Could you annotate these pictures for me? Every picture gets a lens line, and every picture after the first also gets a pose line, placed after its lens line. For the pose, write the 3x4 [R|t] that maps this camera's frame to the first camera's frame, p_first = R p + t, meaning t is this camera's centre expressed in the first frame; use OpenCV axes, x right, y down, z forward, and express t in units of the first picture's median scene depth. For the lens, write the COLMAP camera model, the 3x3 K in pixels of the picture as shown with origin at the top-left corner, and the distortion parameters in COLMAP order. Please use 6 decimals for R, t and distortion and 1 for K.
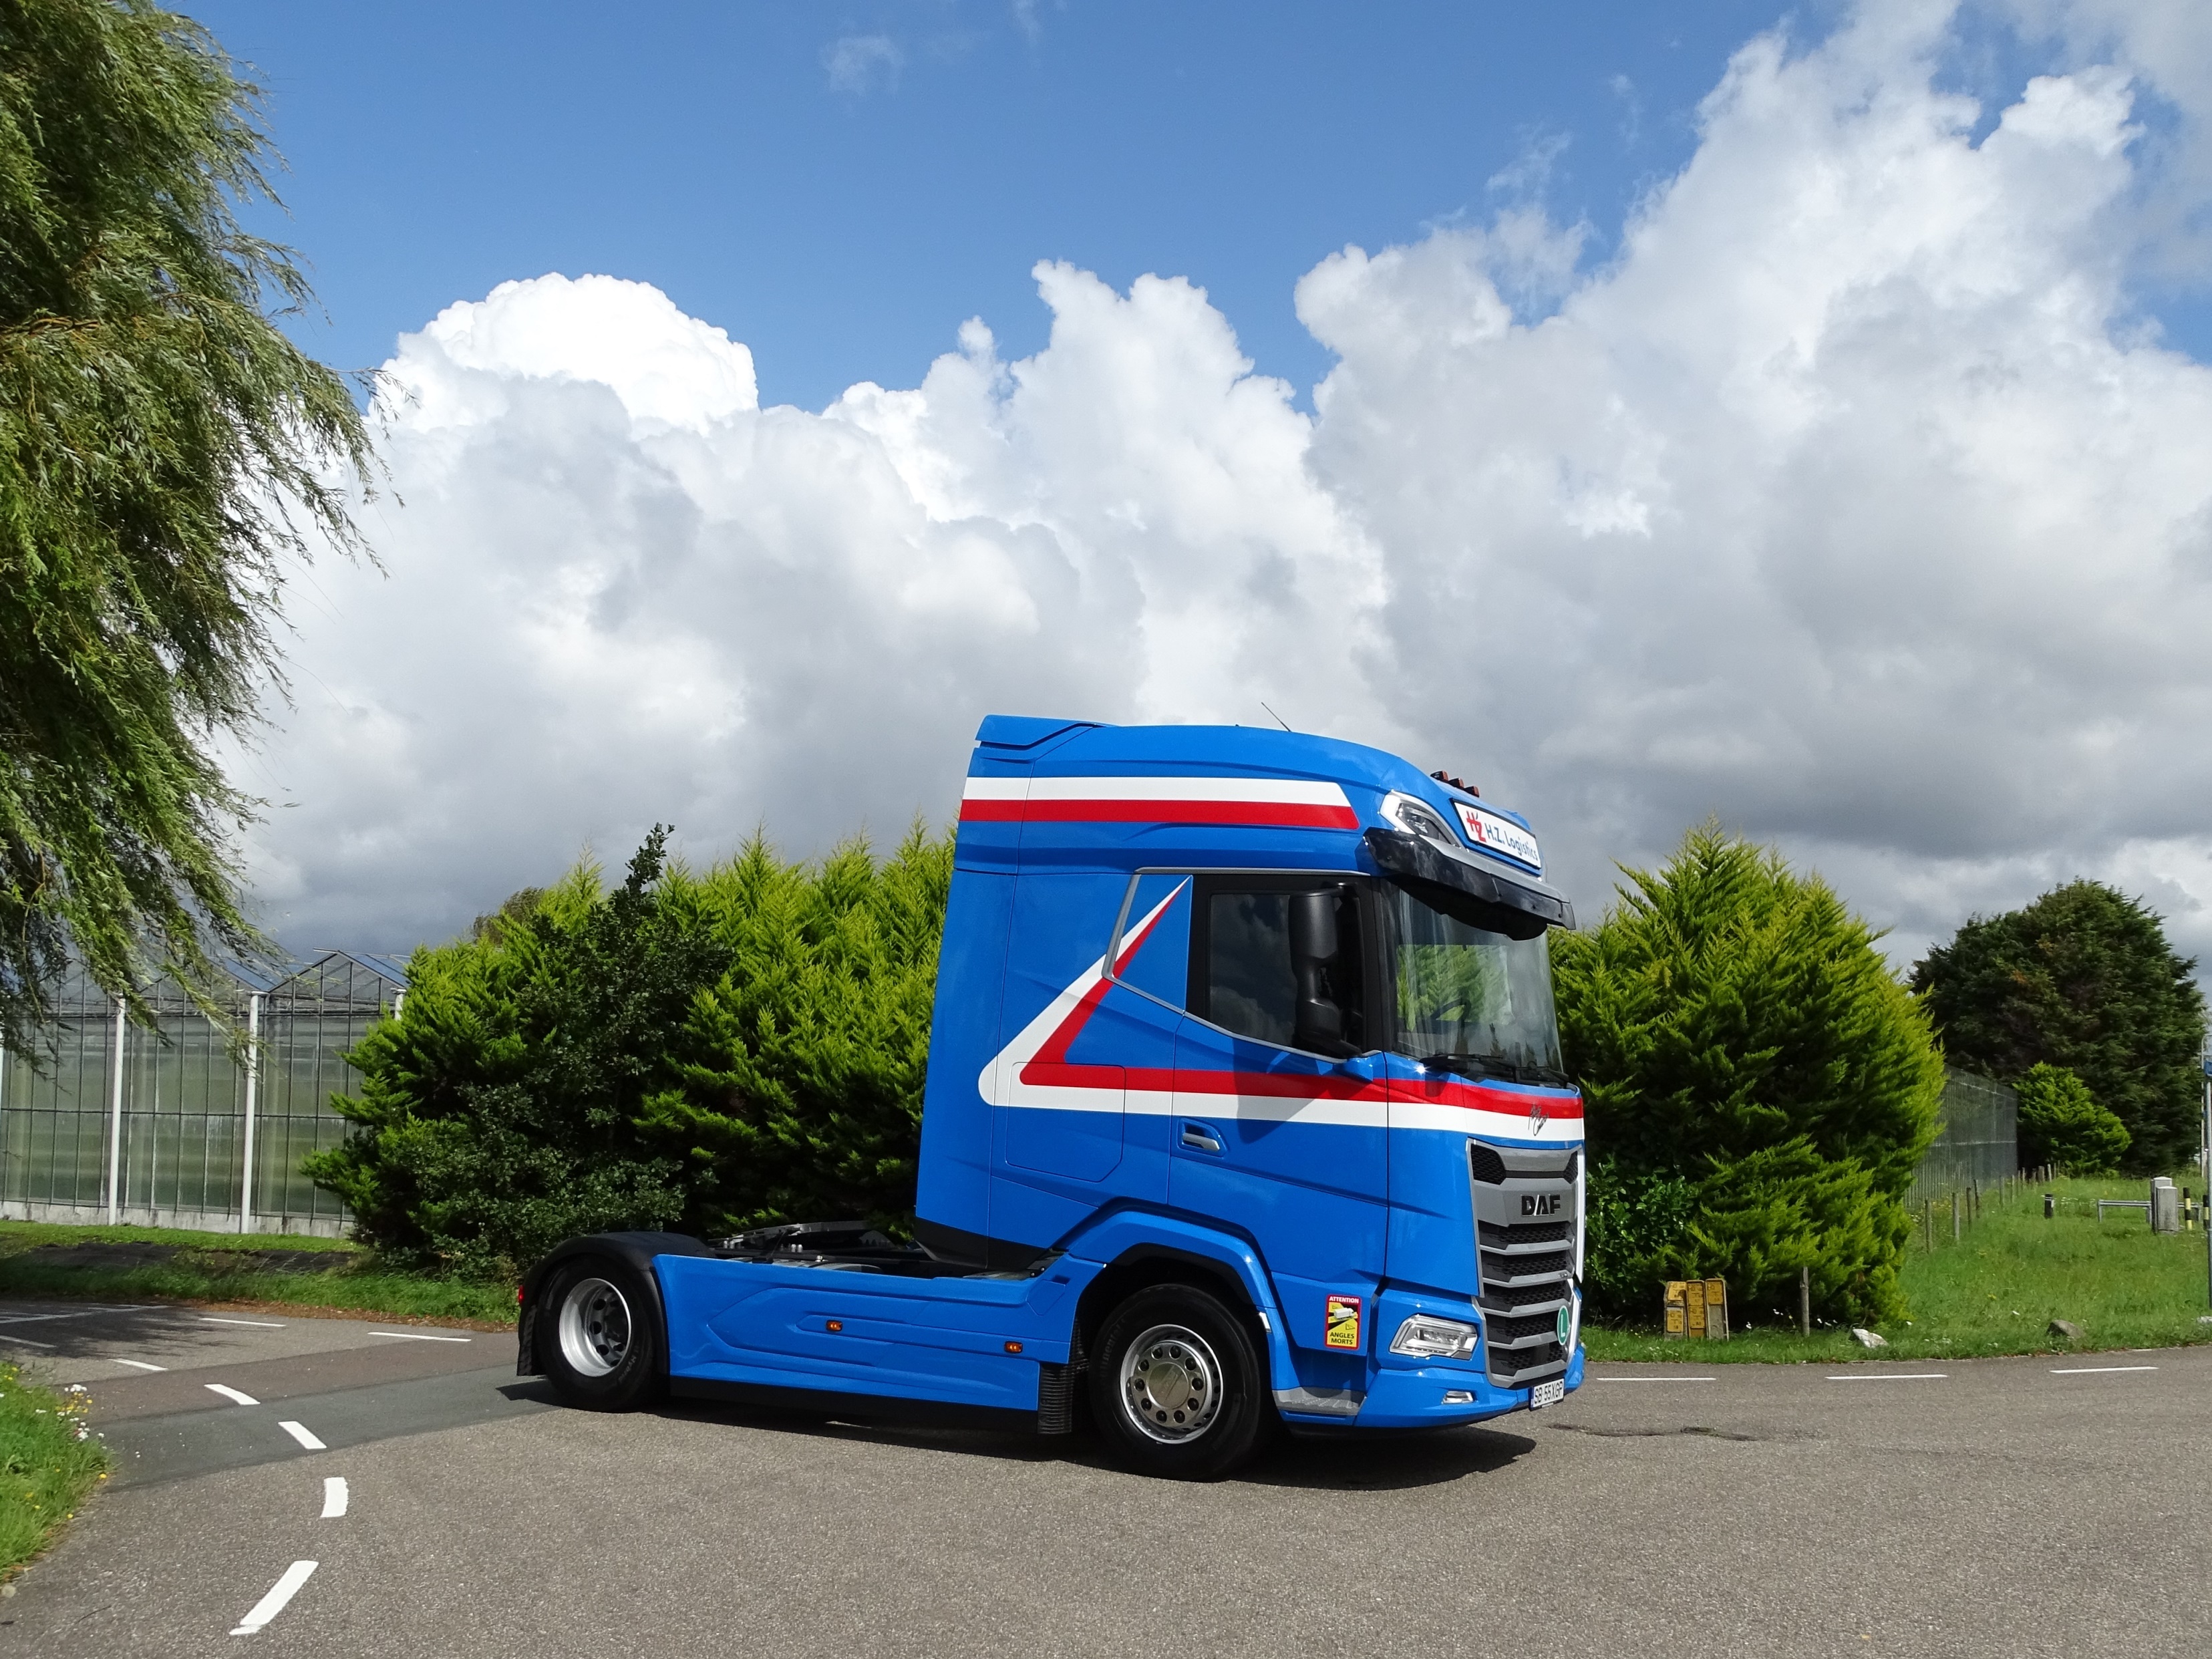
lens RADIAL K [[1980.3, 0, 1164.9], [0, 1980.3, 1024.3], [0, 0, 1]] dist [0.008973, 0.007670]
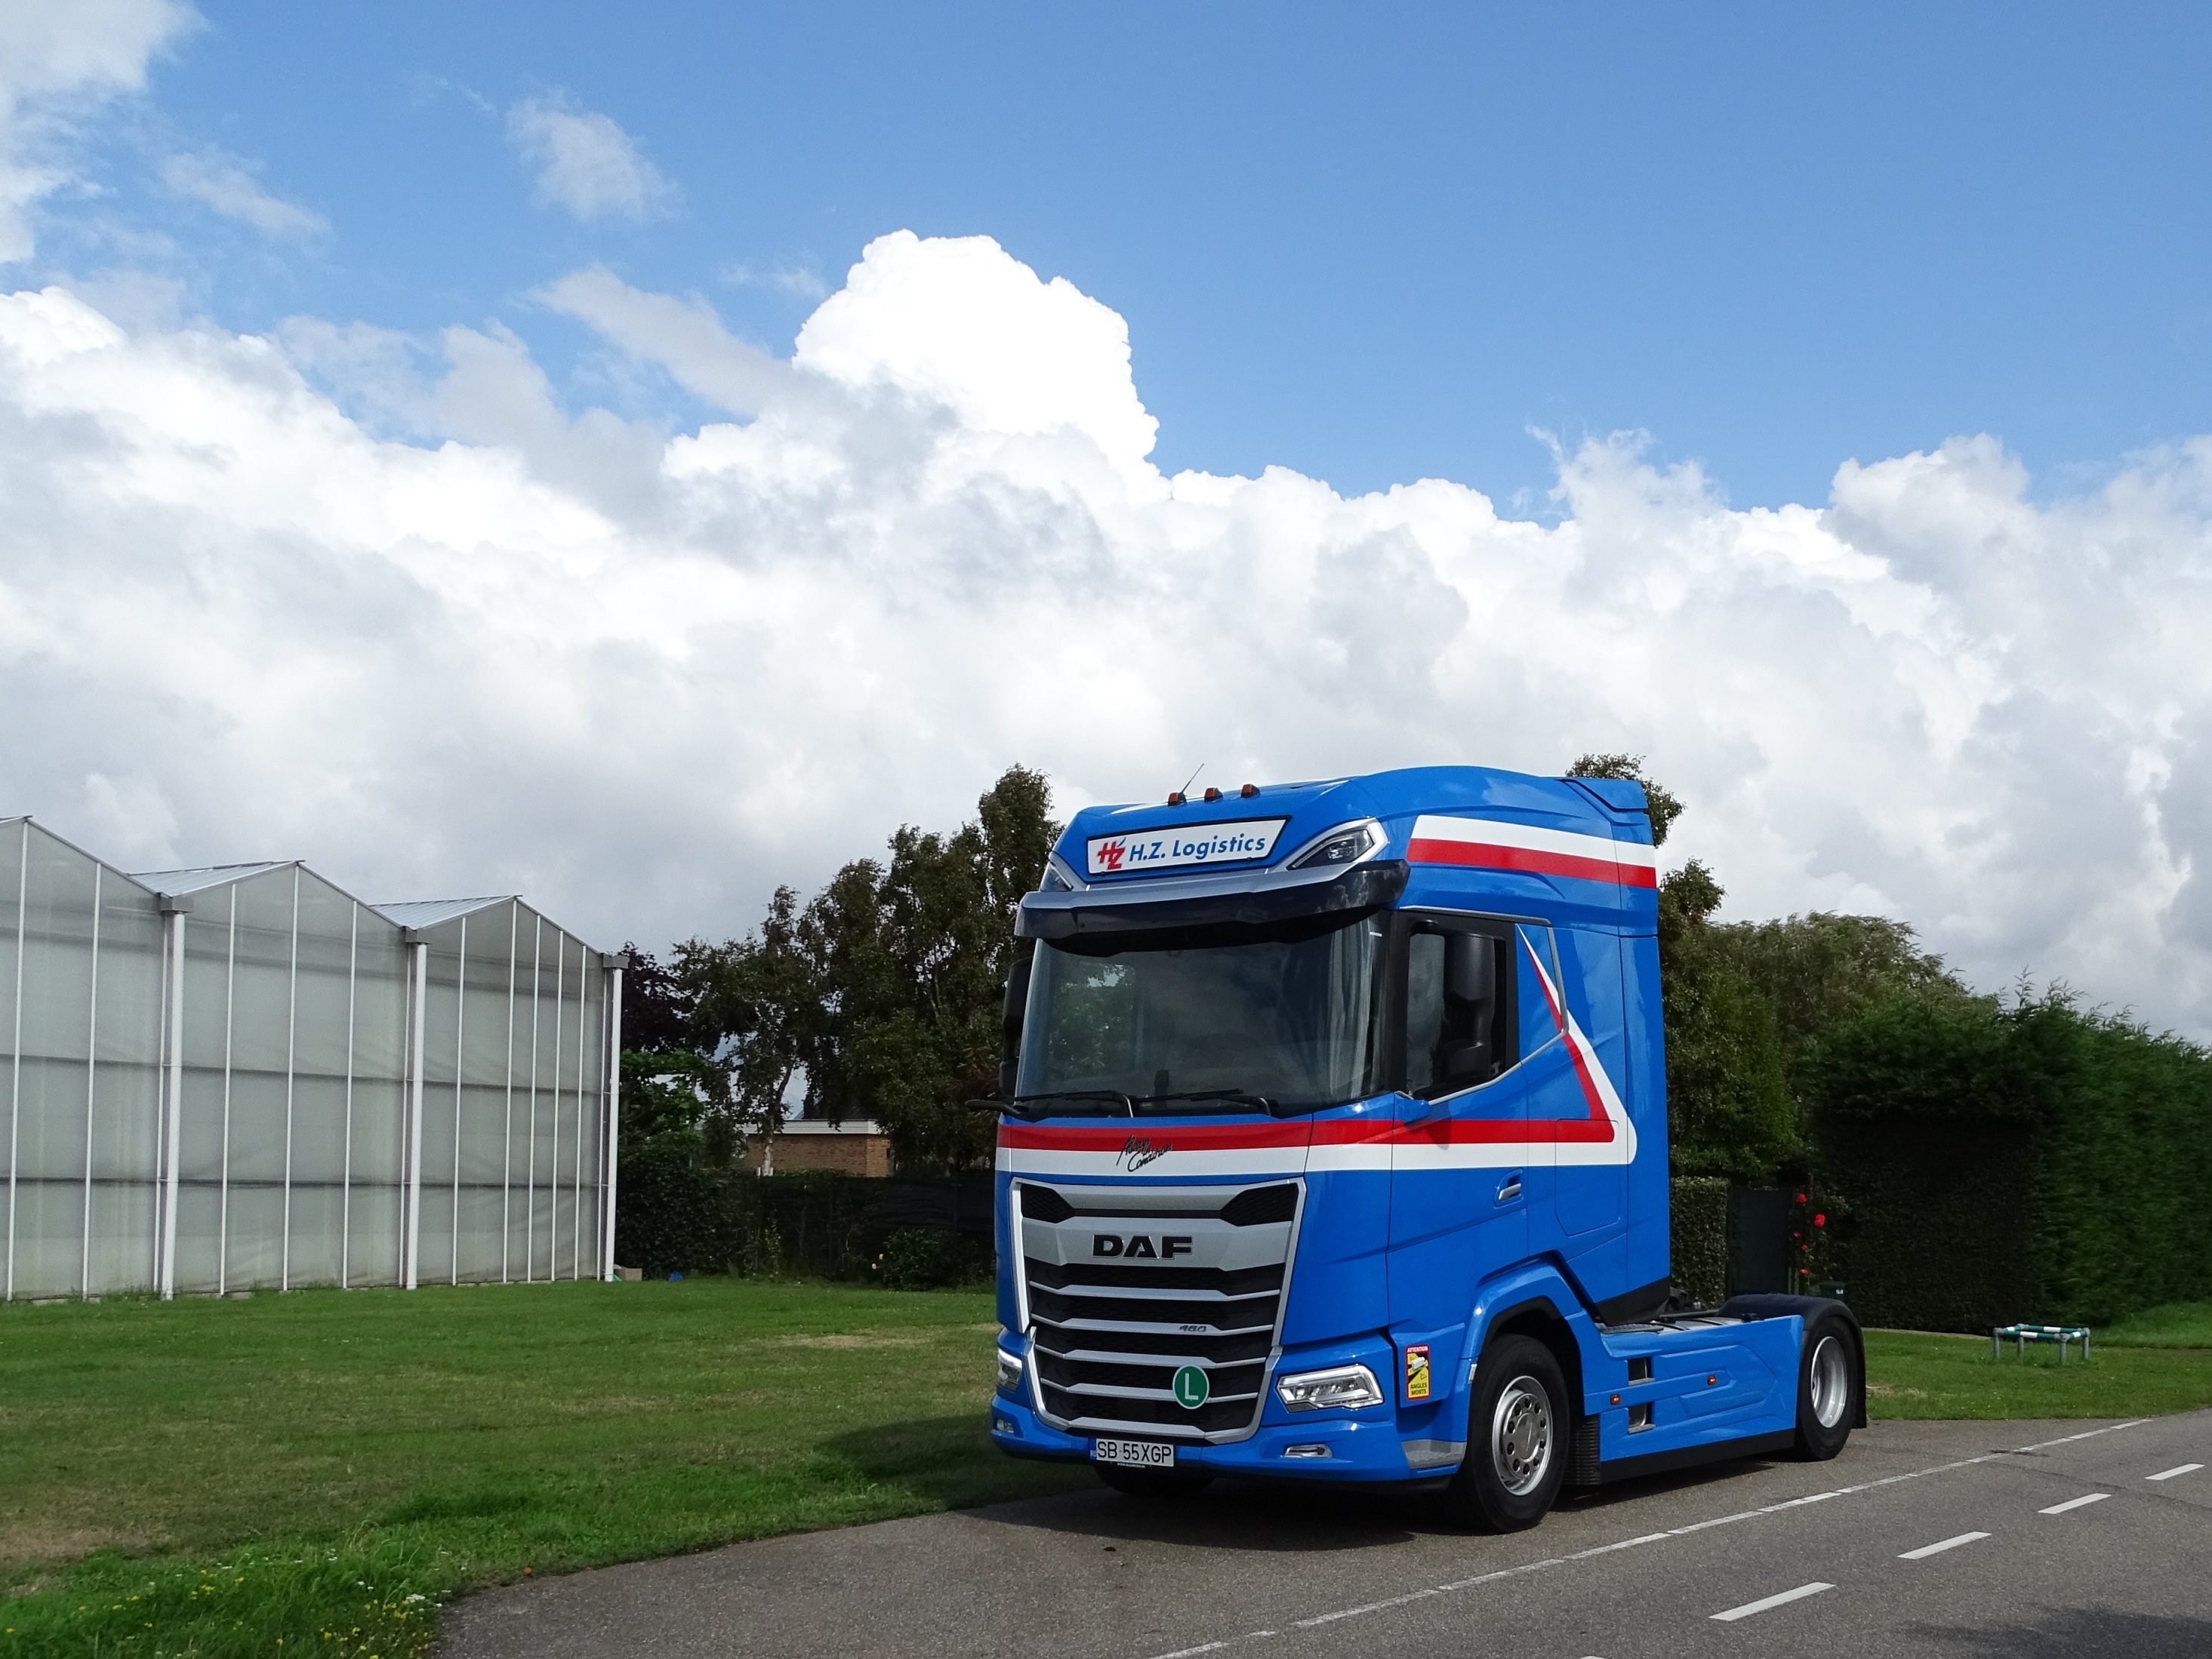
lens RADIAL K [[2289.6, 0, 1362.5], [0, 2289.6, 1108.1], [0, 0, 1]] dist [0.018552, -0.022279]
pose [[-0.092462, -0.068472, -0.993359, 0.703601], [0.048805, 0.996122, -0.073205, 0.062494], [0.994519, -0.055250, -0.088761, 0.684137]]
